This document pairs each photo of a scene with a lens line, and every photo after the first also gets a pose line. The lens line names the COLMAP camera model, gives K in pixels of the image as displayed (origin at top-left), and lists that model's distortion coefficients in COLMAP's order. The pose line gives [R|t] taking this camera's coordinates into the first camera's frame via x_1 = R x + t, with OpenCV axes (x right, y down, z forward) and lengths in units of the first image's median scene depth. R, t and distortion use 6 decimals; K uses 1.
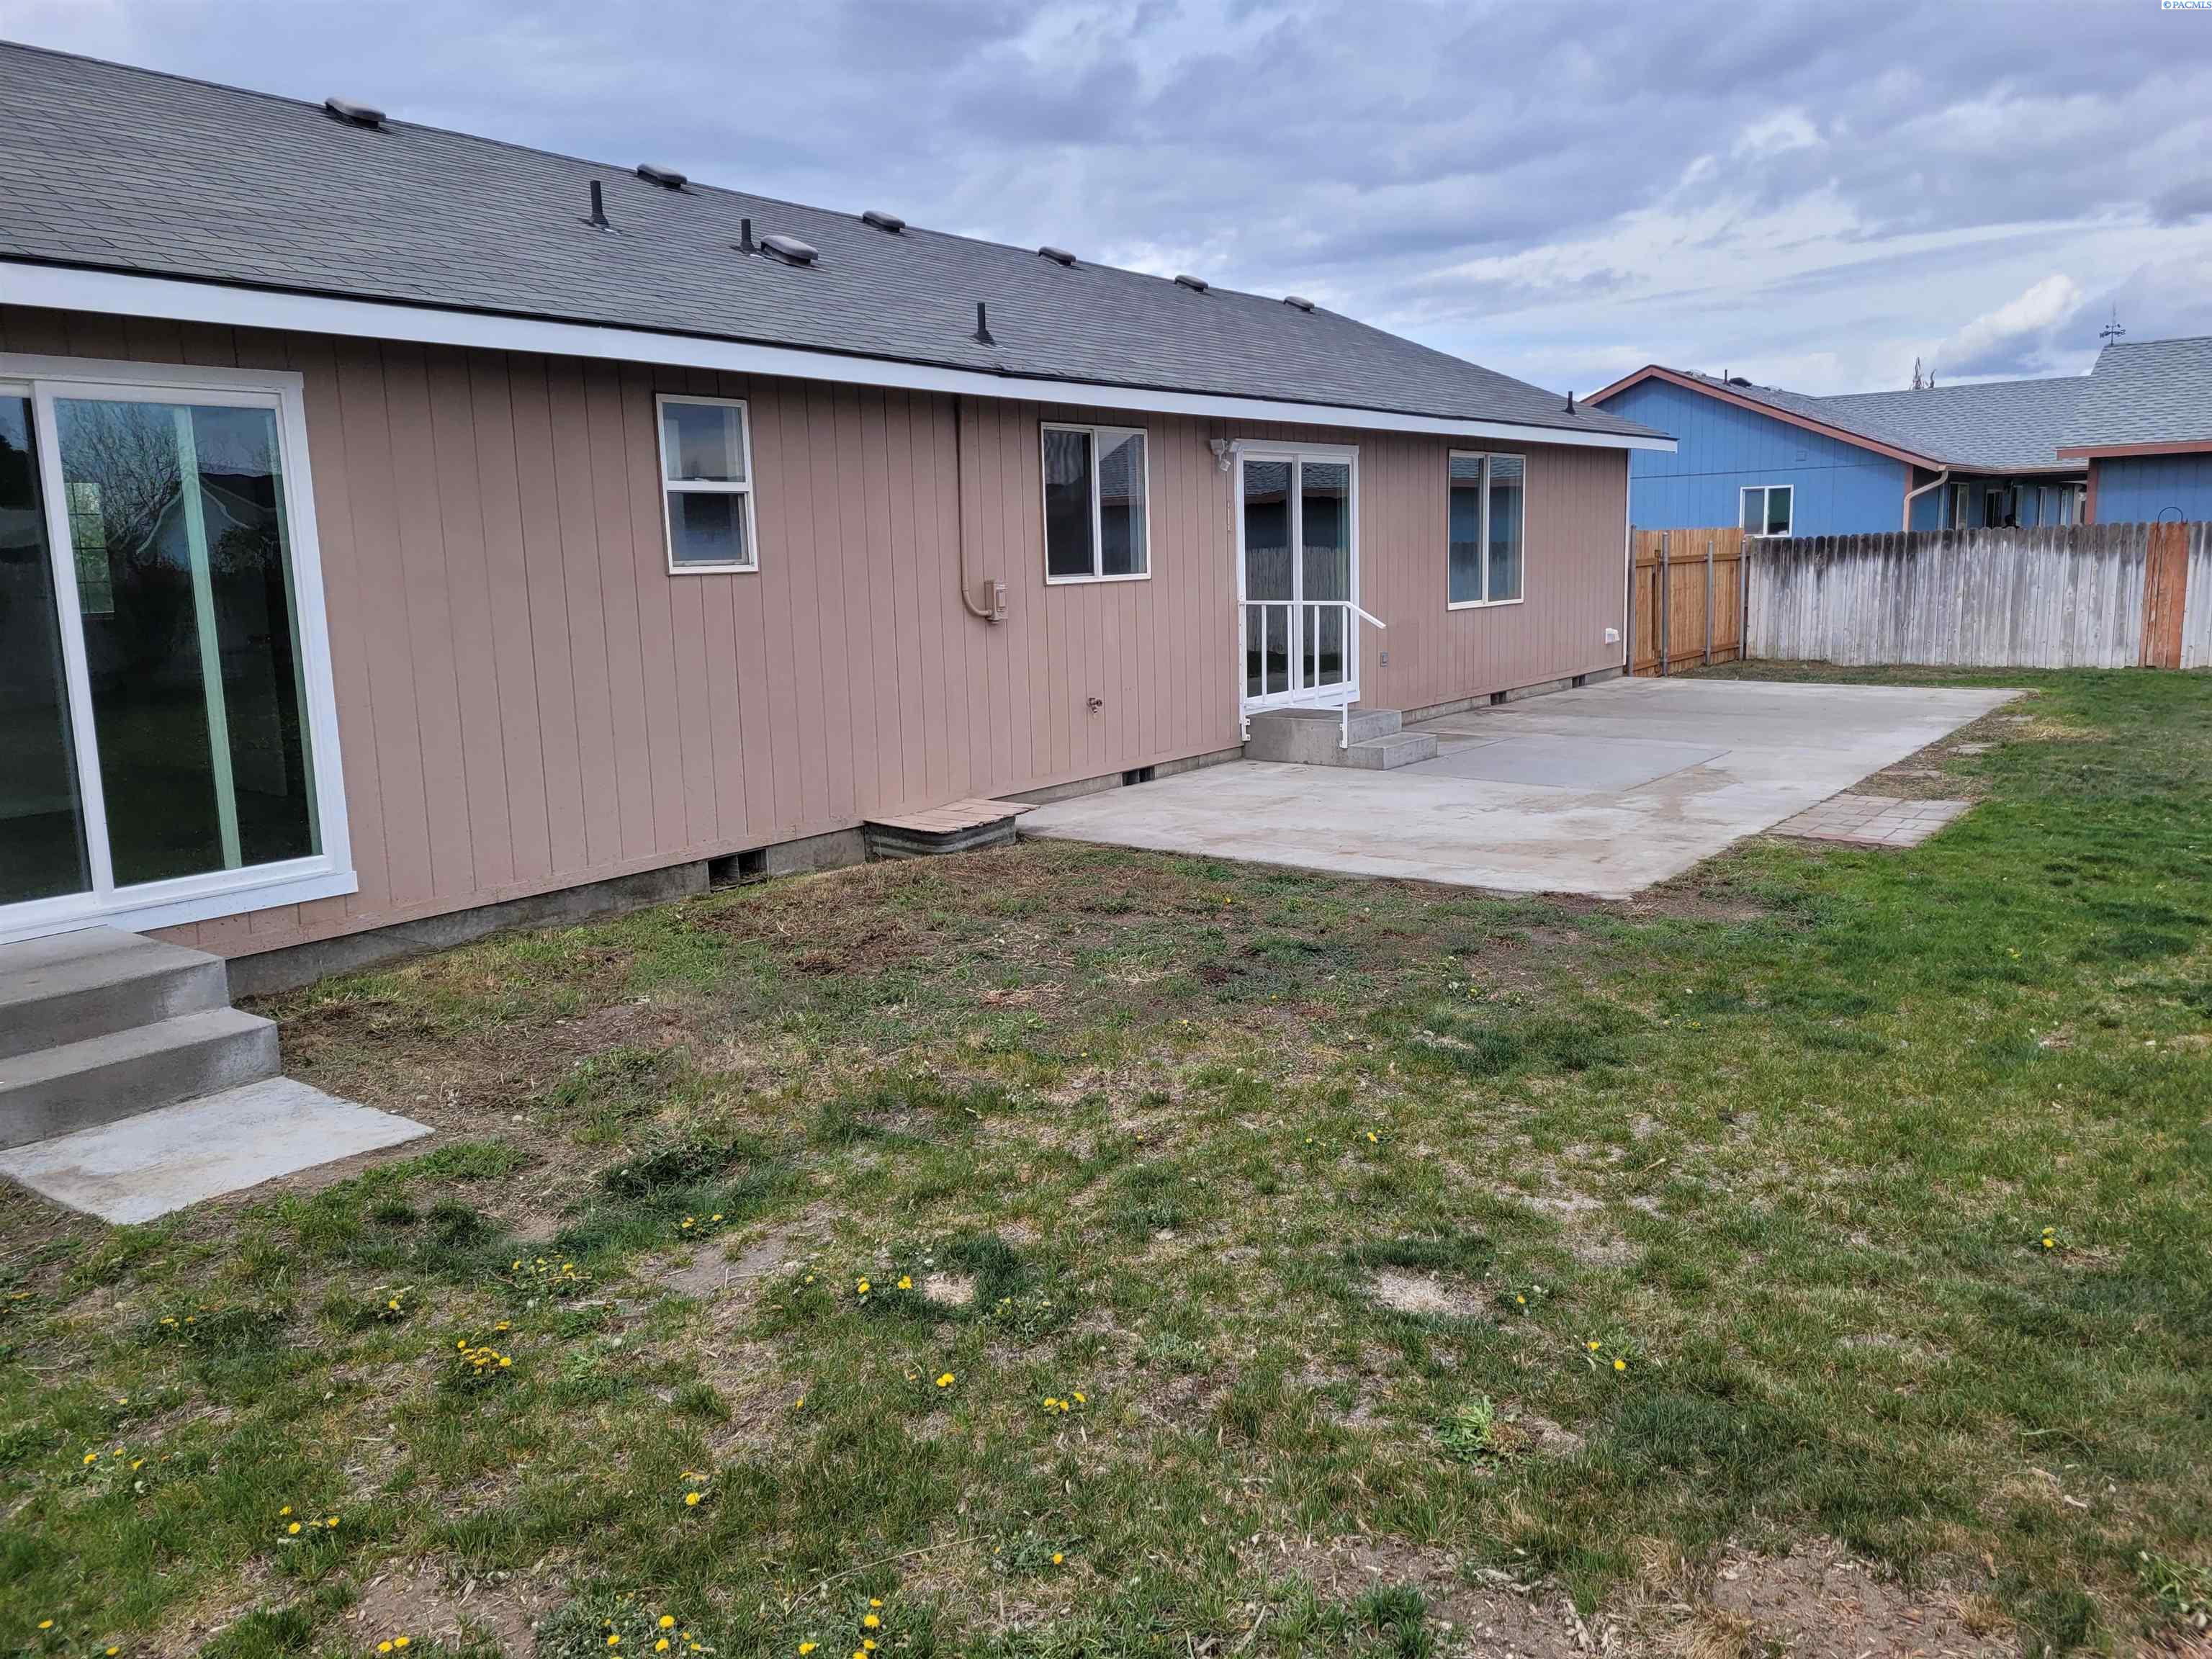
lens RADIAL K [[1662.8, 0, 1140.4], [0, 1662.8, 822.6], [0, 0, 1]] dist [0.044148, -0.007136]
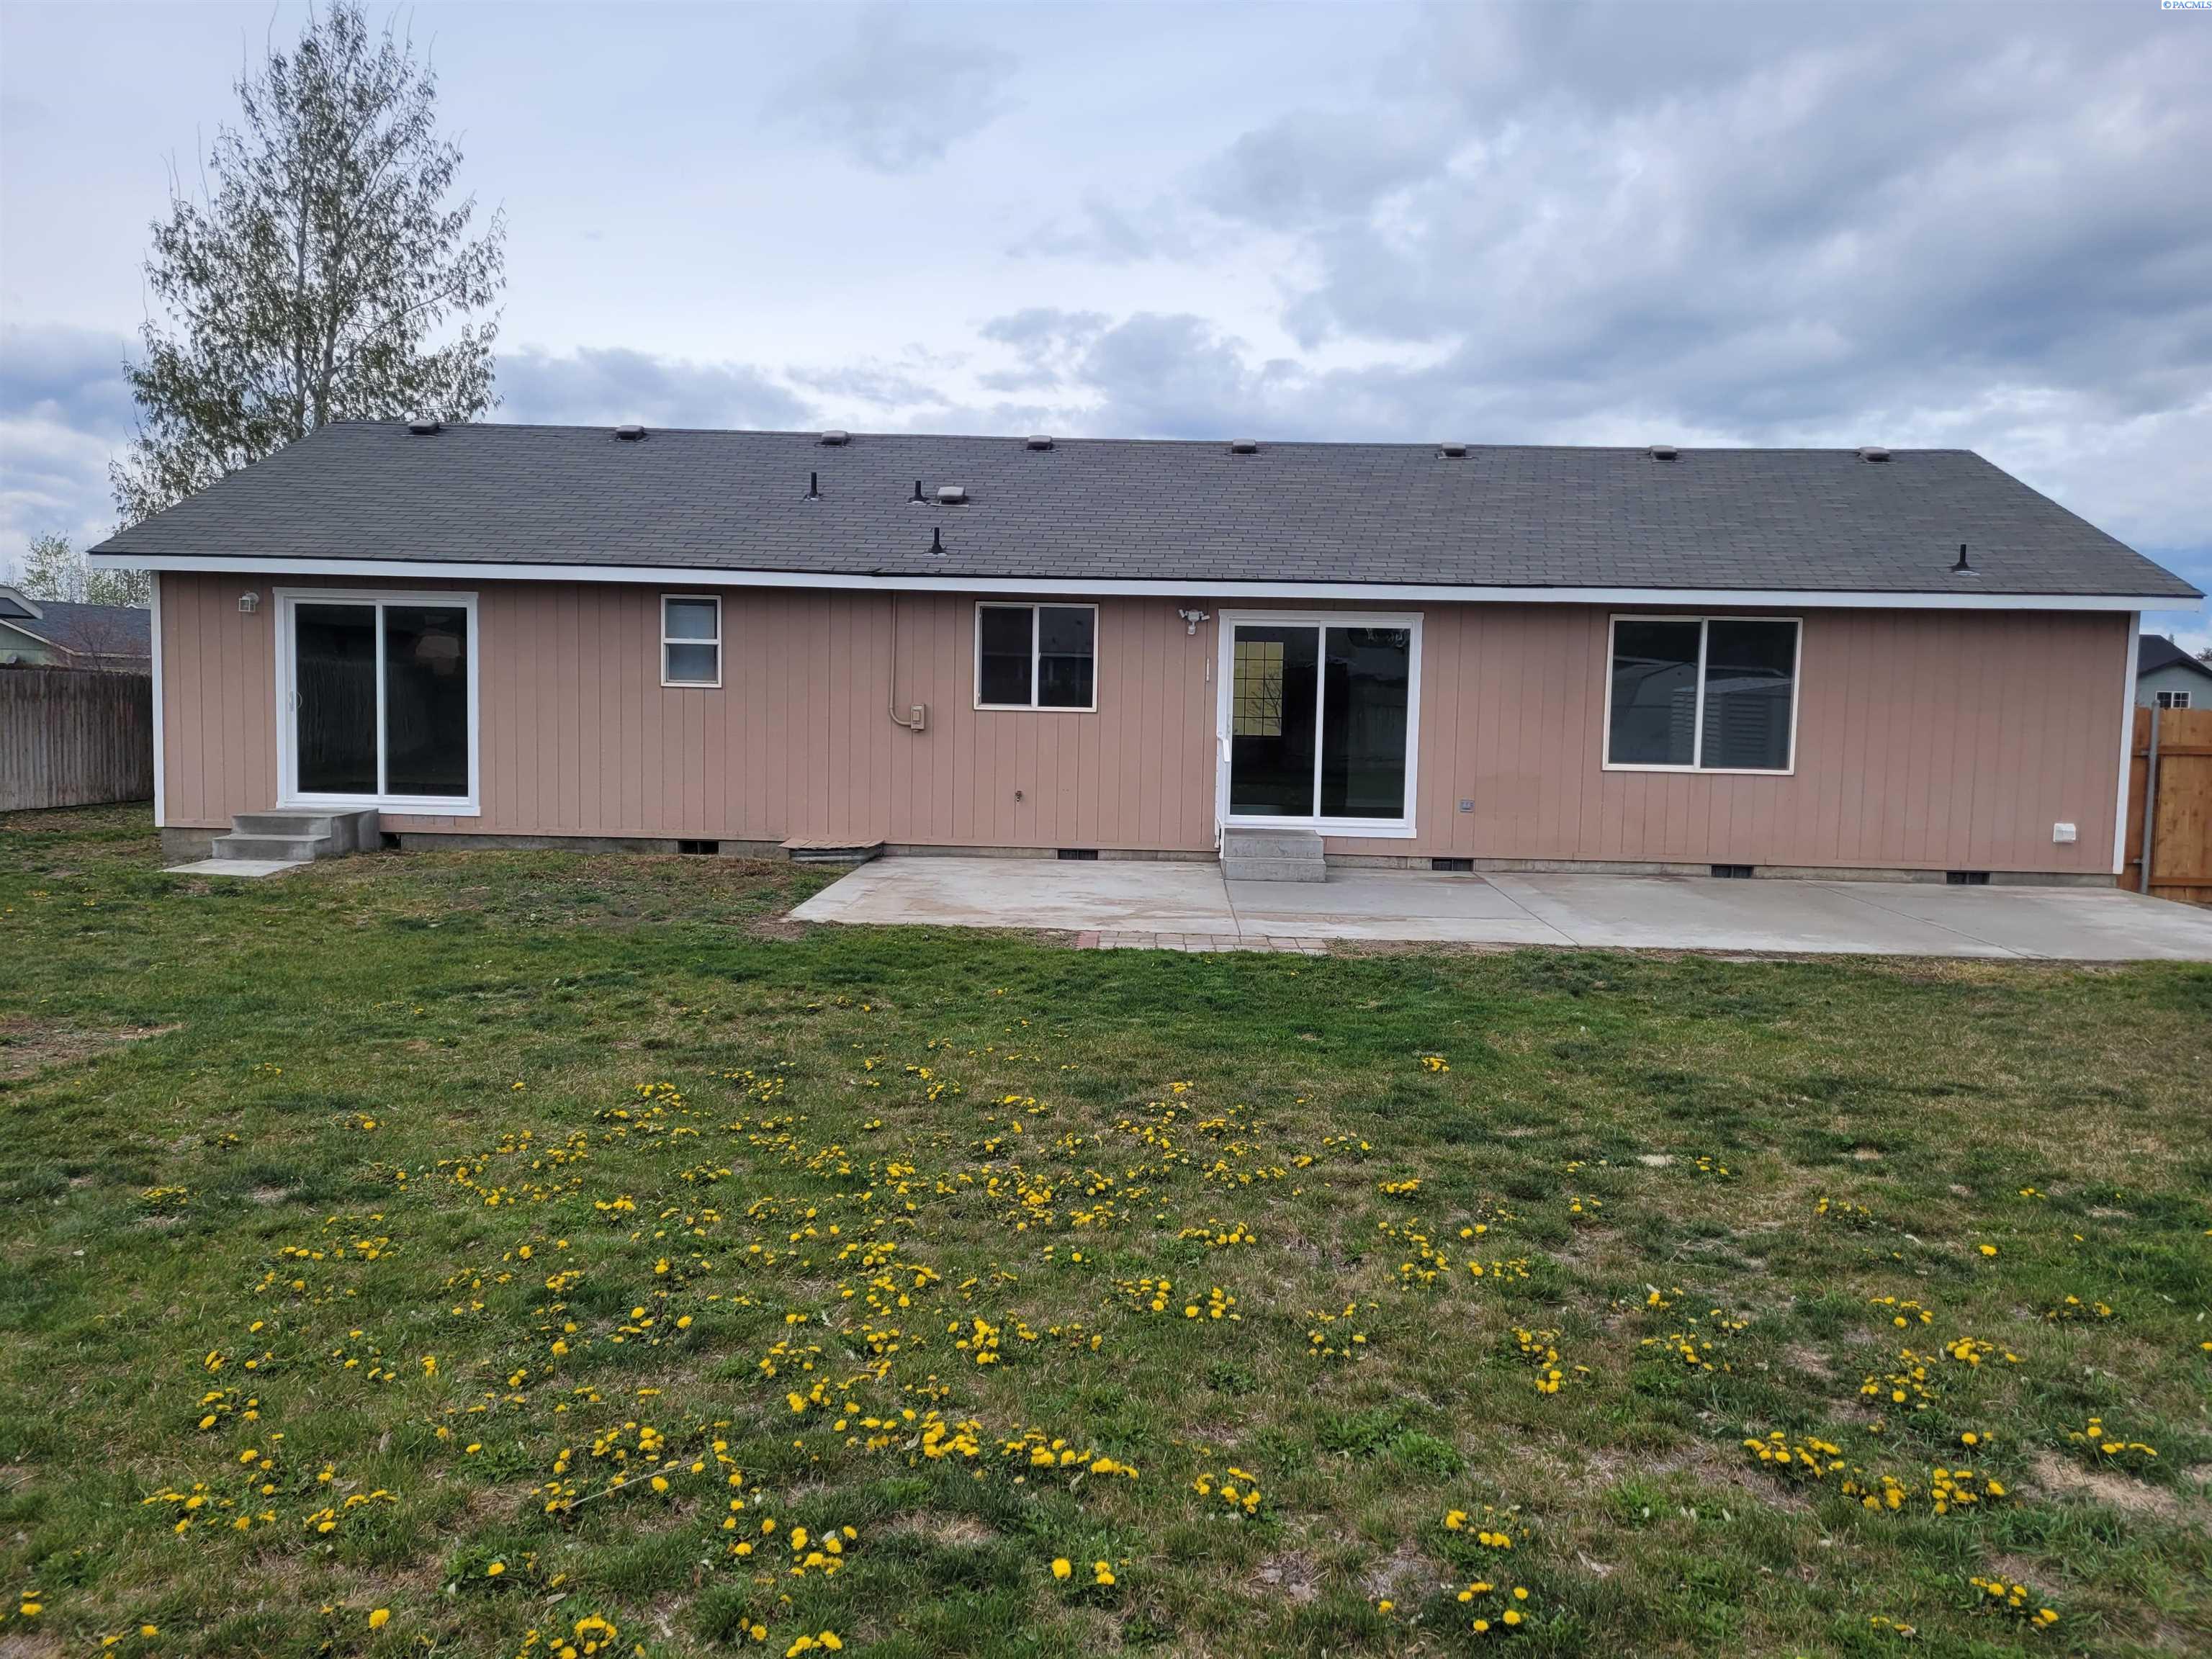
lens RADIAL K [[1662.8, 0, 1140.4], [0, 1662.8, 822.6], [0, 0, 1]] dist [0.044148, -0.007136]
pose [[0.570270, 0.105235, -0.814689, 1.238270], [-0.172179, 0.985043, 0.006717, -0.078095], [0.803210, 0.136442, 0.579859, 0.270709]]
